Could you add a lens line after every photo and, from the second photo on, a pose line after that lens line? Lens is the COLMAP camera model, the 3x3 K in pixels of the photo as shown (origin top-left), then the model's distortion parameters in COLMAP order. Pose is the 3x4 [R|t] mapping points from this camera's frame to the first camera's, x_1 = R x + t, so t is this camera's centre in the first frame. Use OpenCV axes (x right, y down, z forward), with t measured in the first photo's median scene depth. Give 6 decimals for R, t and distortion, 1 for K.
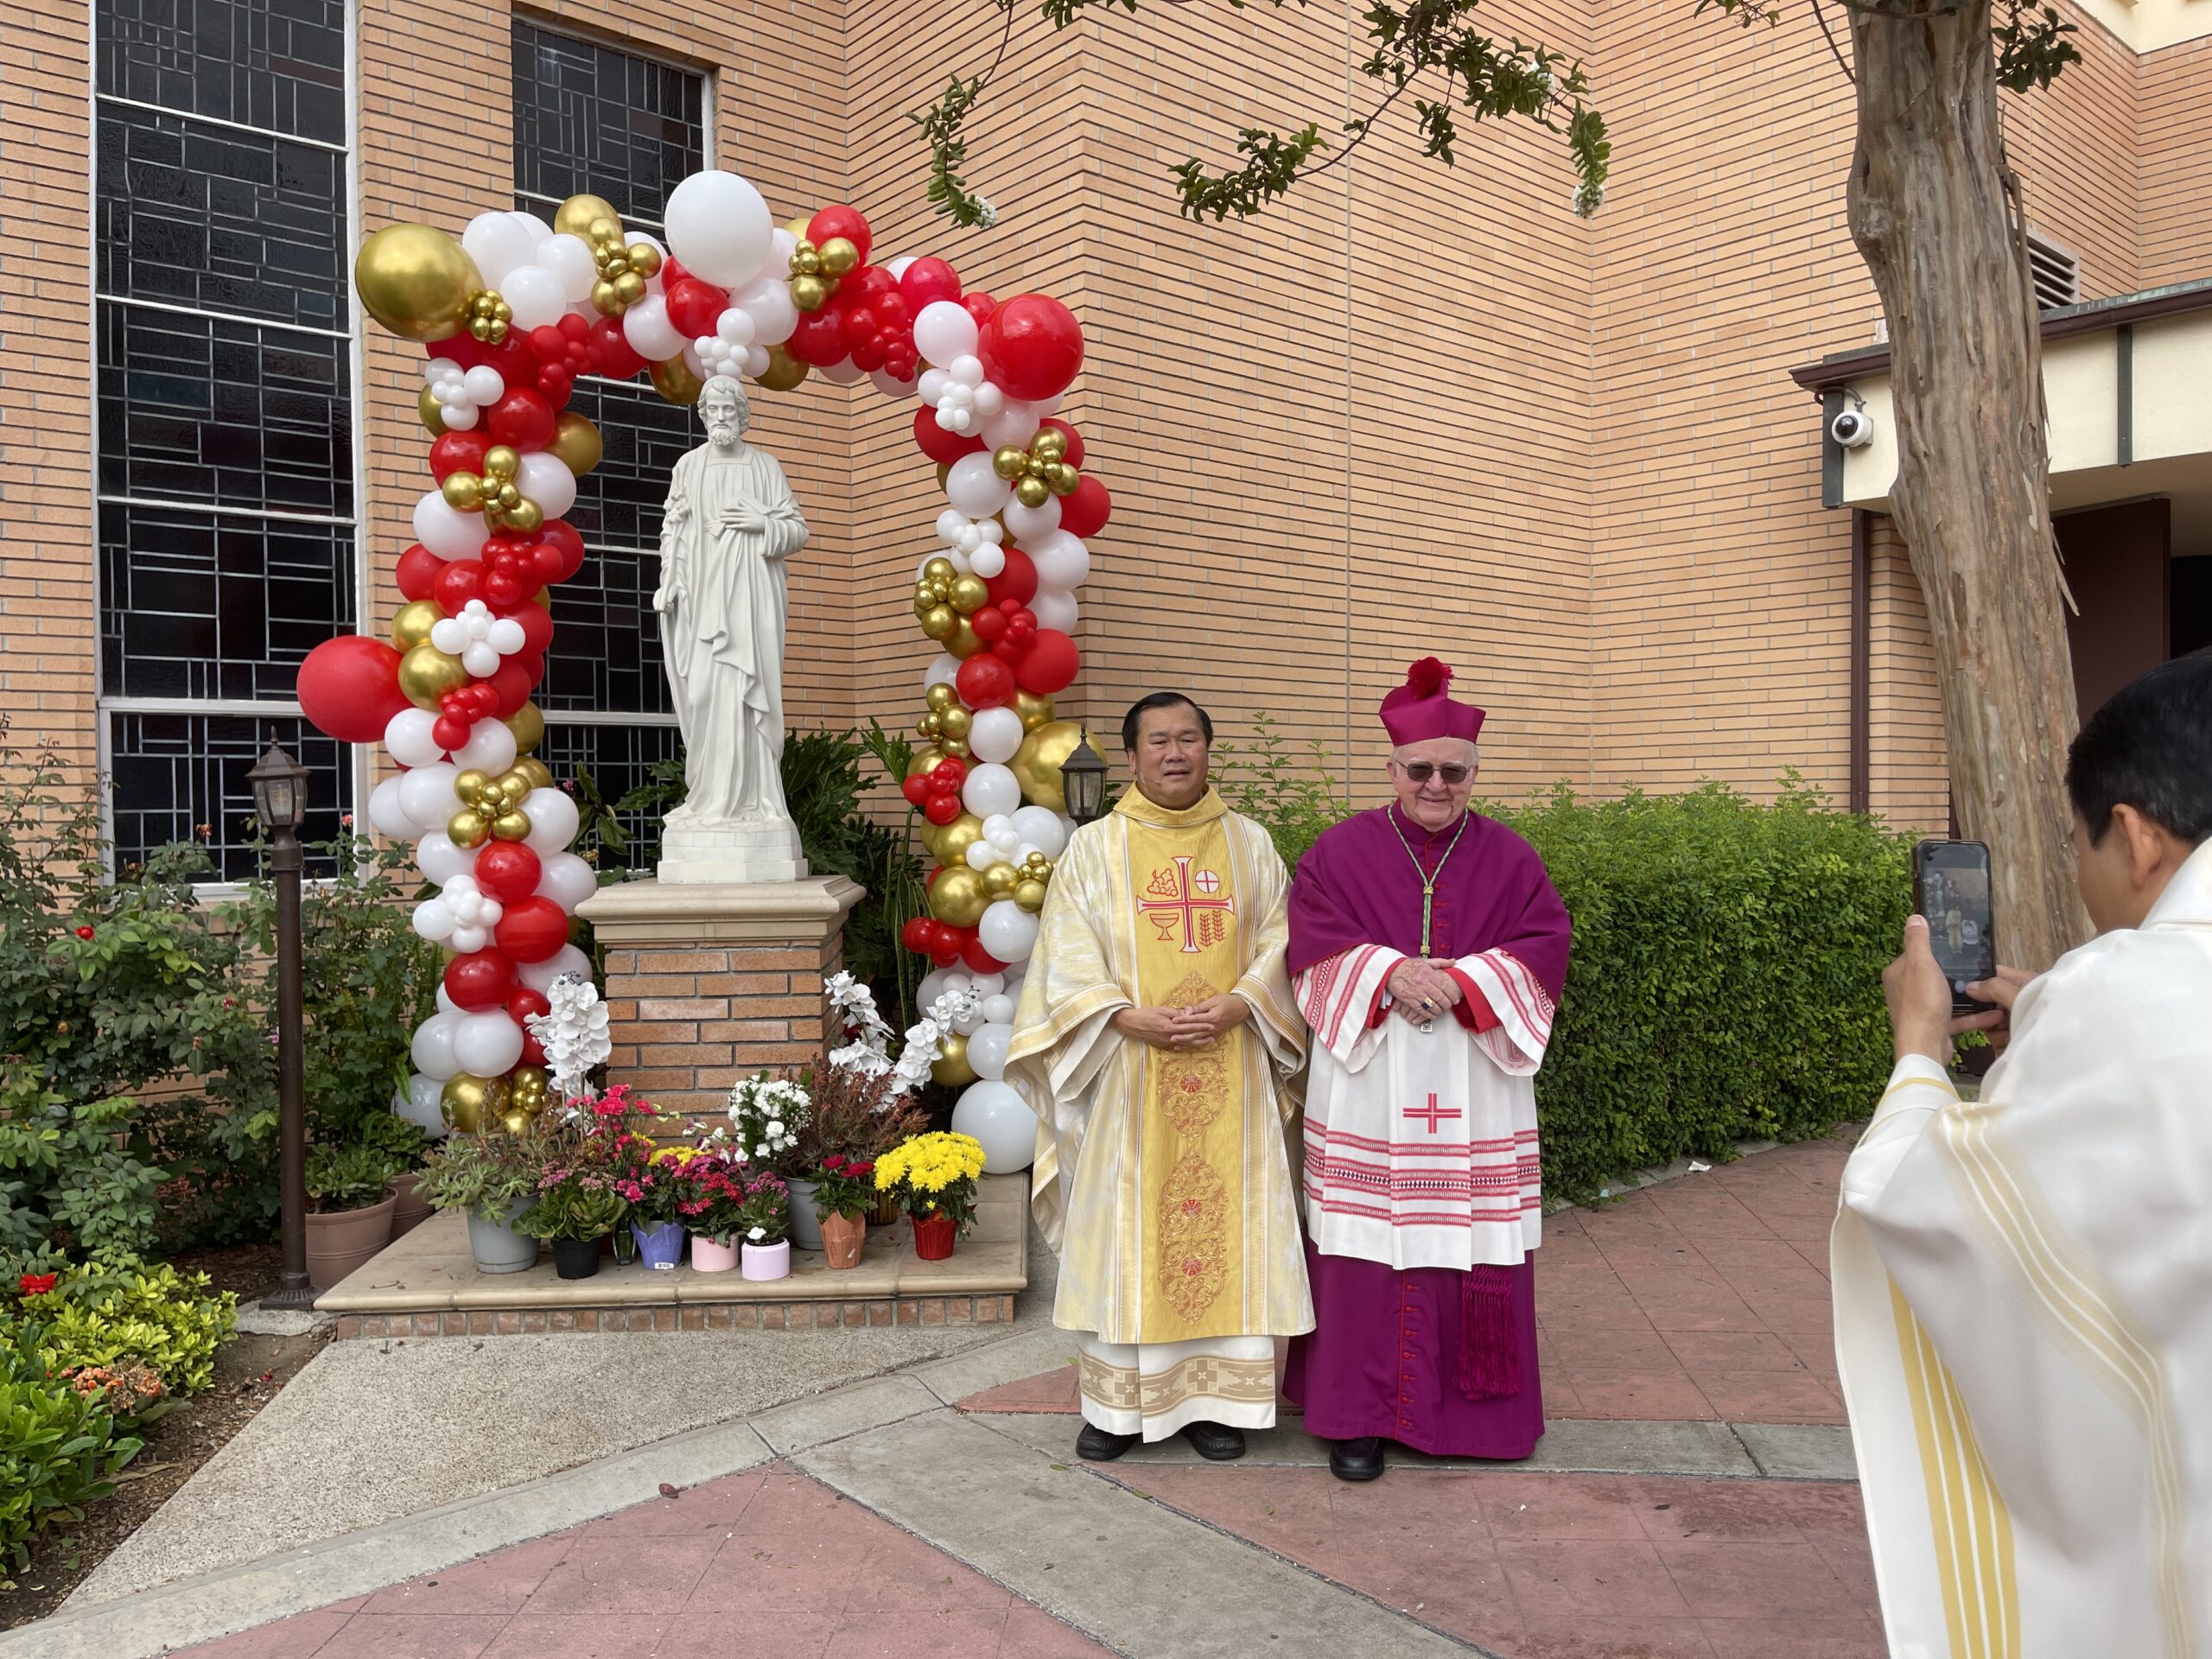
lens RADIAL K [[1701.7, 0, 1106.0], [0, 1701.7, 829.5], [0, 0, 1]] dist [0.028276, -0.088049]
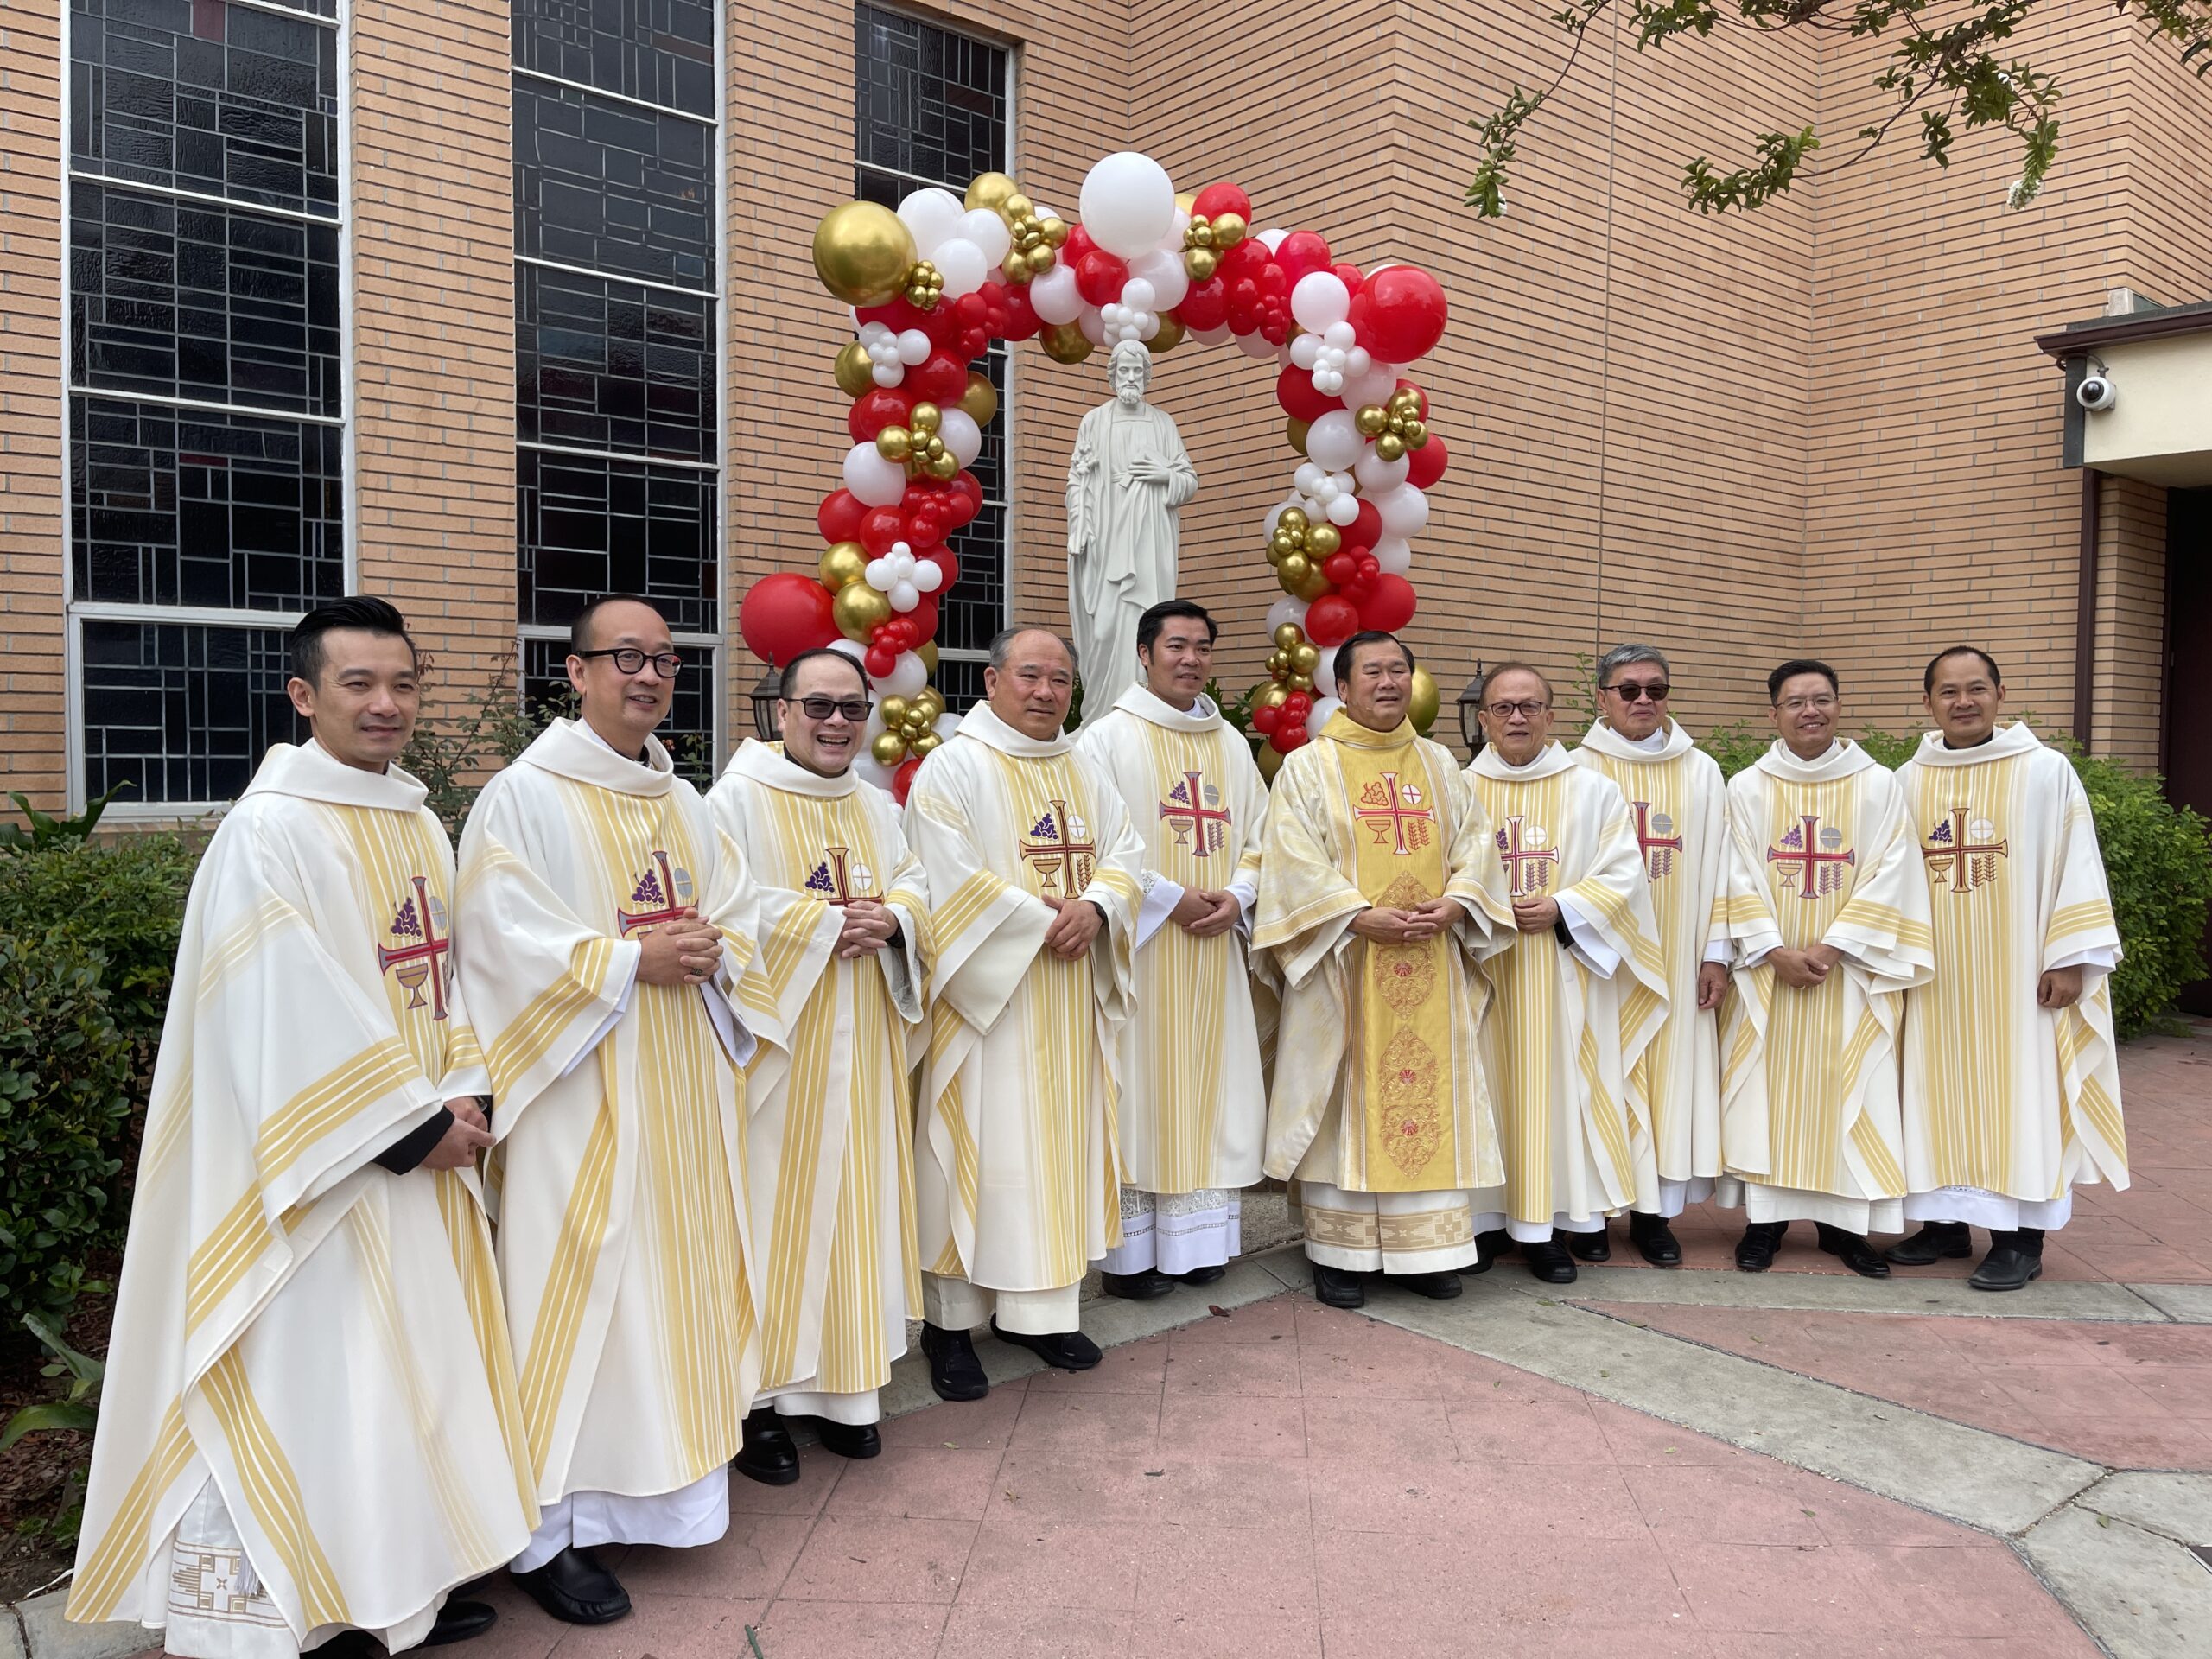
lens RADIAL K [[1663.9, 0, 1106.0], [0, 1663.9, 829.5], [0, 0, 1]] dist [-0.004634, -0.013007]
pose [[0.999029, 0.018520, -0.039977, -0.152527], [-0.017078, 0.999201, 0.036125, 0.009262], [0.040614, -0.035407, 0.998547, -0.067840]]
